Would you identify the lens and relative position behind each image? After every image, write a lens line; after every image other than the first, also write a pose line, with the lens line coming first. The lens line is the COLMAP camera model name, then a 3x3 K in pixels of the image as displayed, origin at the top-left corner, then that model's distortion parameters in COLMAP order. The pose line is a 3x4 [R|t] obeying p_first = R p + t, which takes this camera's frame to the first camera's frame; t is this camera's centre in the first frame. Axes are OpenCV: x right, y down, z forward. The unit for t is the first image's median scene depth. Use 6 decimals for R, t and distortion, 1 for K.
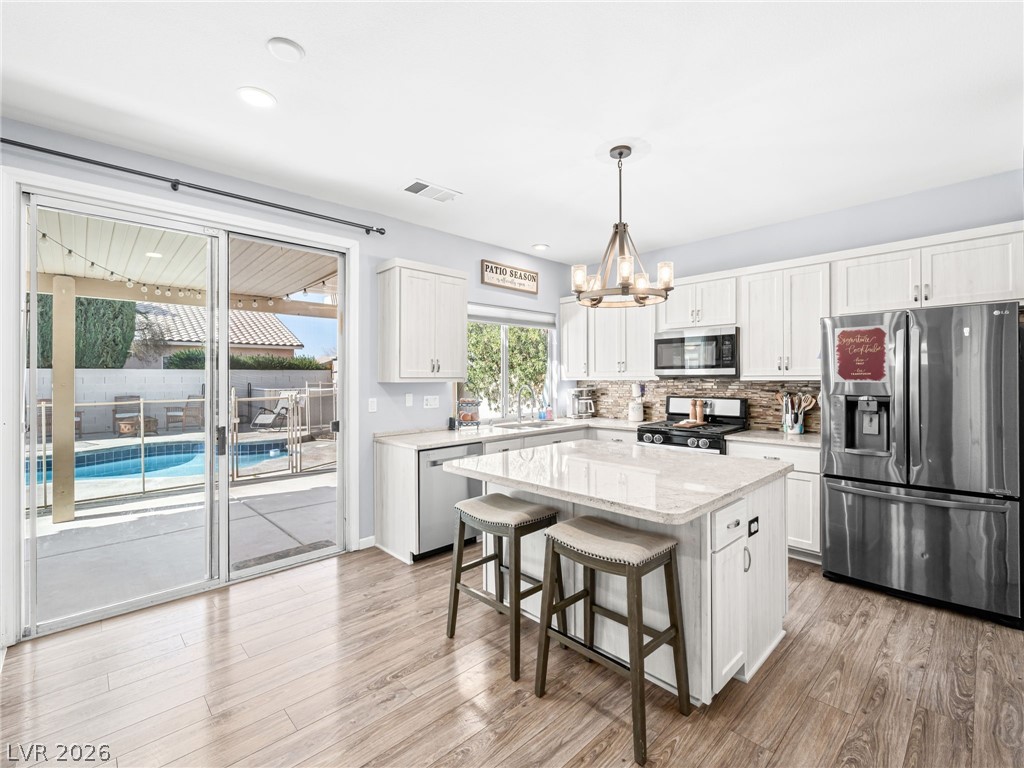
lens RADIAL K [[458.4, 0, 511.4], [0, 458.4, 394.2], [0, 0, 1]] dist [-0.000929, -0.001332]
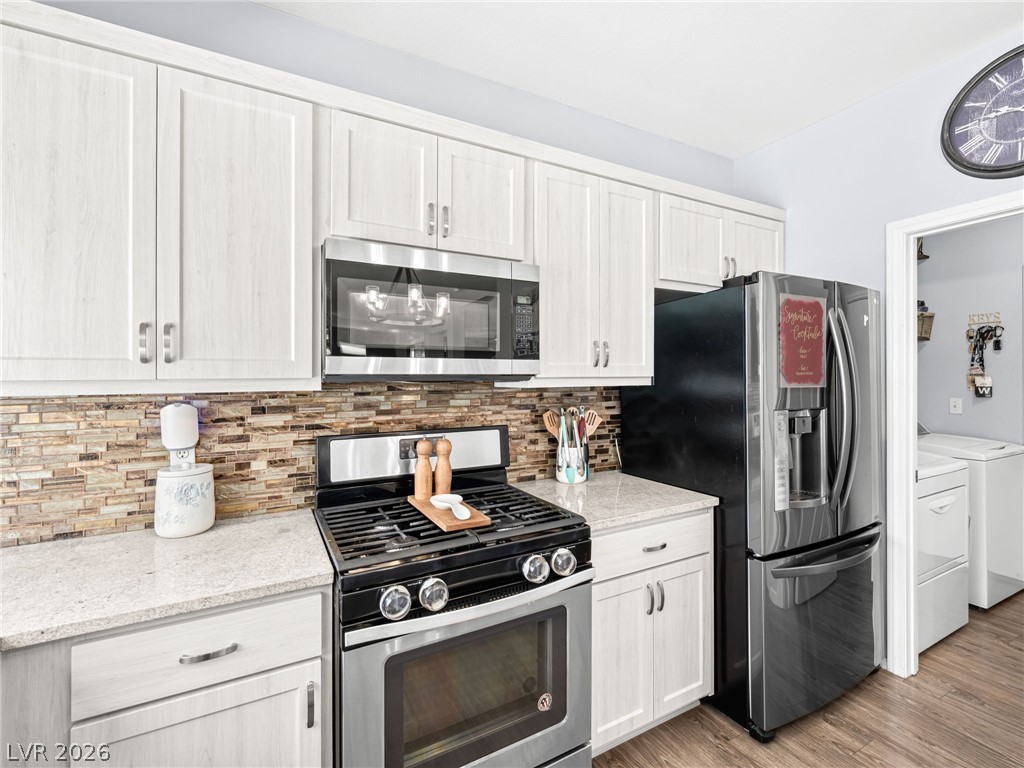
lens RADIAL K [[458.4, 0, 511.0], [0, 458.4, 378.3], [0, 0, 1]] dist [-0.000929, -0.001332]
pose [[0.269910, 0.003447, 0.962879, 0.053504], [0.040338, 0.999075, -0.014884, -0.031839], [-0.962040, 0.042858, 0.269521, 0.854591]]
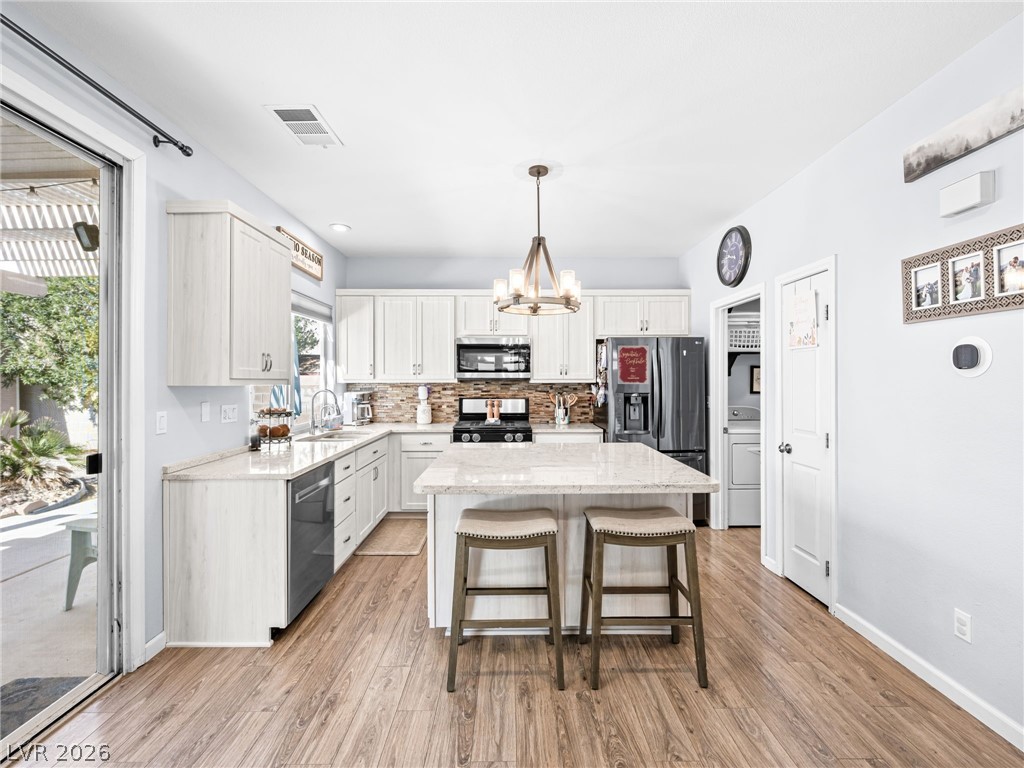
lens RADIAL K [[458.4, 0, 515.1], [0, 458.4, 393.9], [0, 0, 1]] dist [-0.000929, -0.001332]
pose [[0.681324, -0.017300, 0.731777, -0.388563], [0.023325, 0.999726, 0.001918, -0.004164], [-0.731610, 0.015762, 0.681541, 0.203345]]
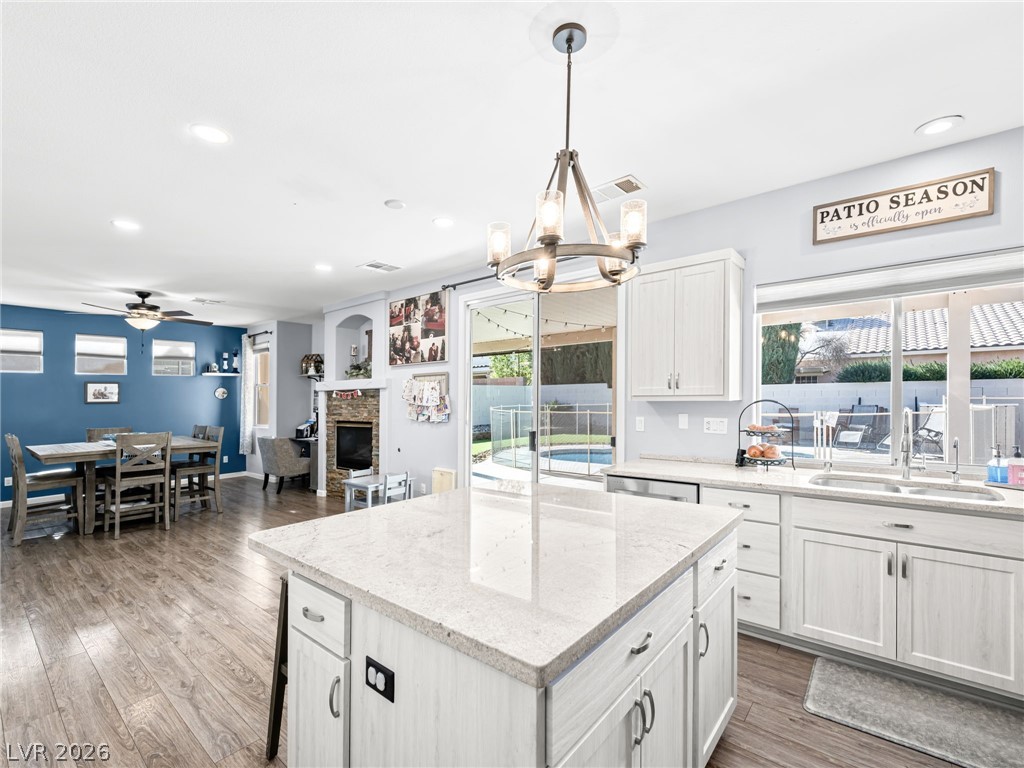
lens RADIAL K [[458.4, 0, 515.9], [0, 458.4, 402.3], [0, 0, 1]] dist [-0.000929, -0.001332]
pose [[0.107441, 0.016671, -0.994072, 0.564495], [-0.024955, 0.999590, 0.014067, -0.026112], [0.993898, 0.023295, 0.107813, 0.573412]]
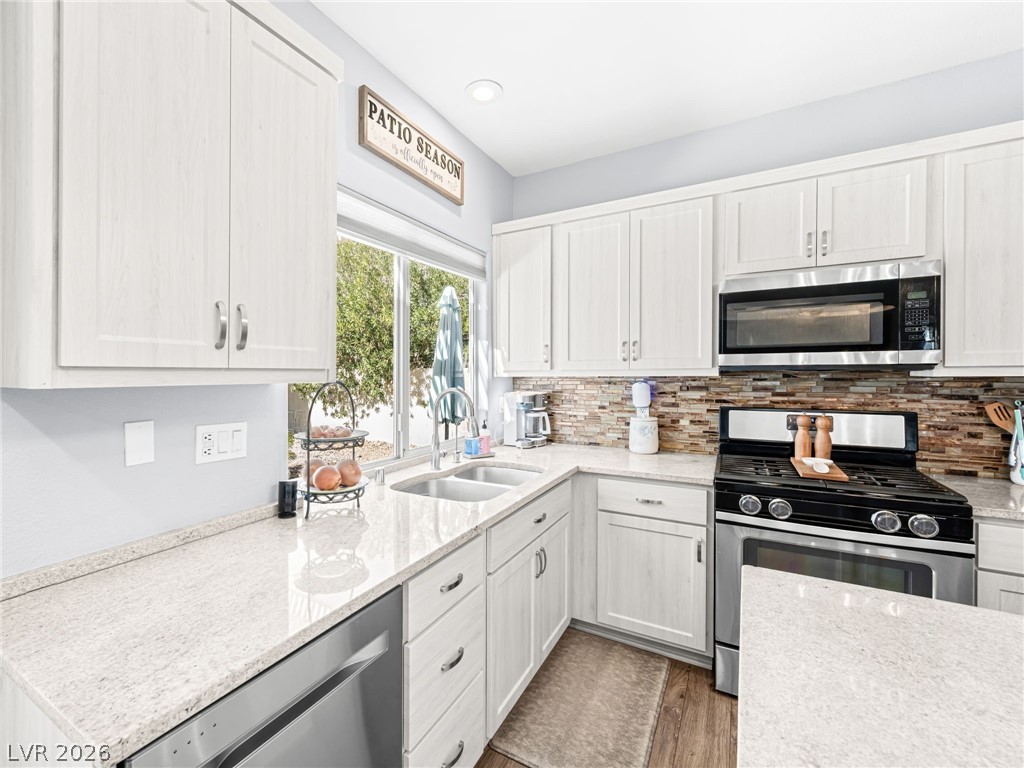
lens RADIAL K [[458.4, 0, 447.2], [0, 458.4, 380.0], [0, 0, 1]] dist [-0.000929, -0.001332]
pose [[0.971866, -0.004240, 0.235495, -0.093941], [0.009679, 0.999712, -0.021943, -0.019770], [-0.235334, 0.023605, 0.971628, 0.632080]]
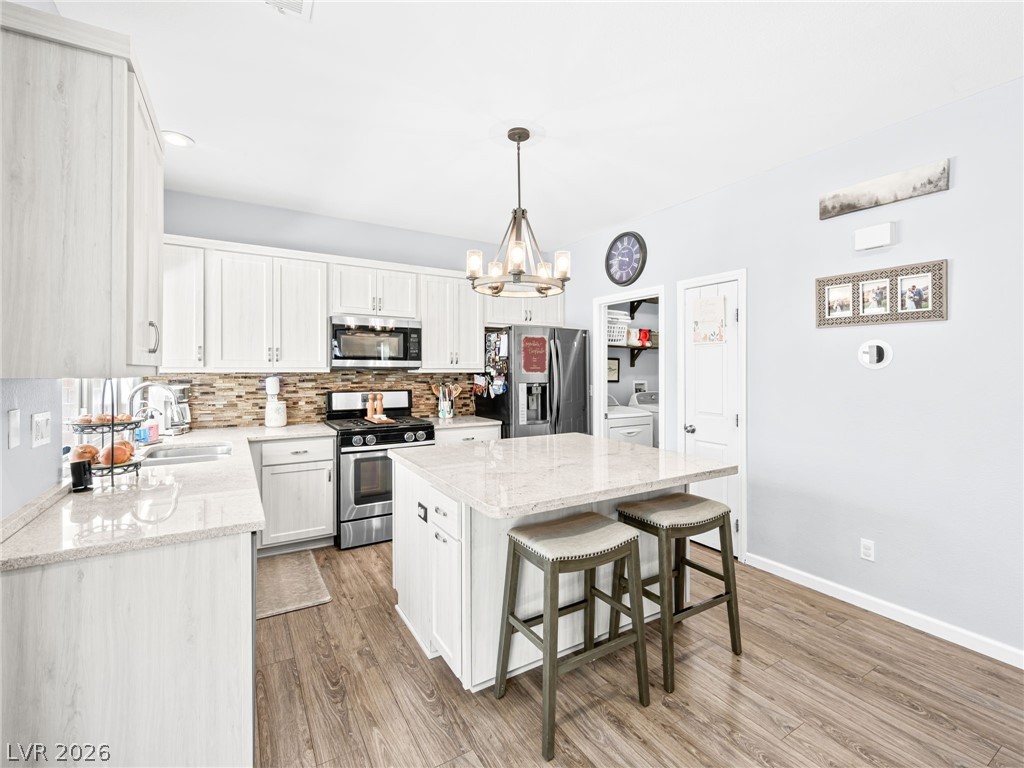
lens RADIAL K [[458.4, 0, 519.7], [0, 458.4, 384.3], [0, 0, 1]] dist [-0.000929, -0.001332]
pose [[0.206057, -0.025115, 0.978218, -0.463321], [0.030547, 0.999348, 0.019223, -0.015776], [-0.978063, 0.025920, 0.206689, 0.531192]]
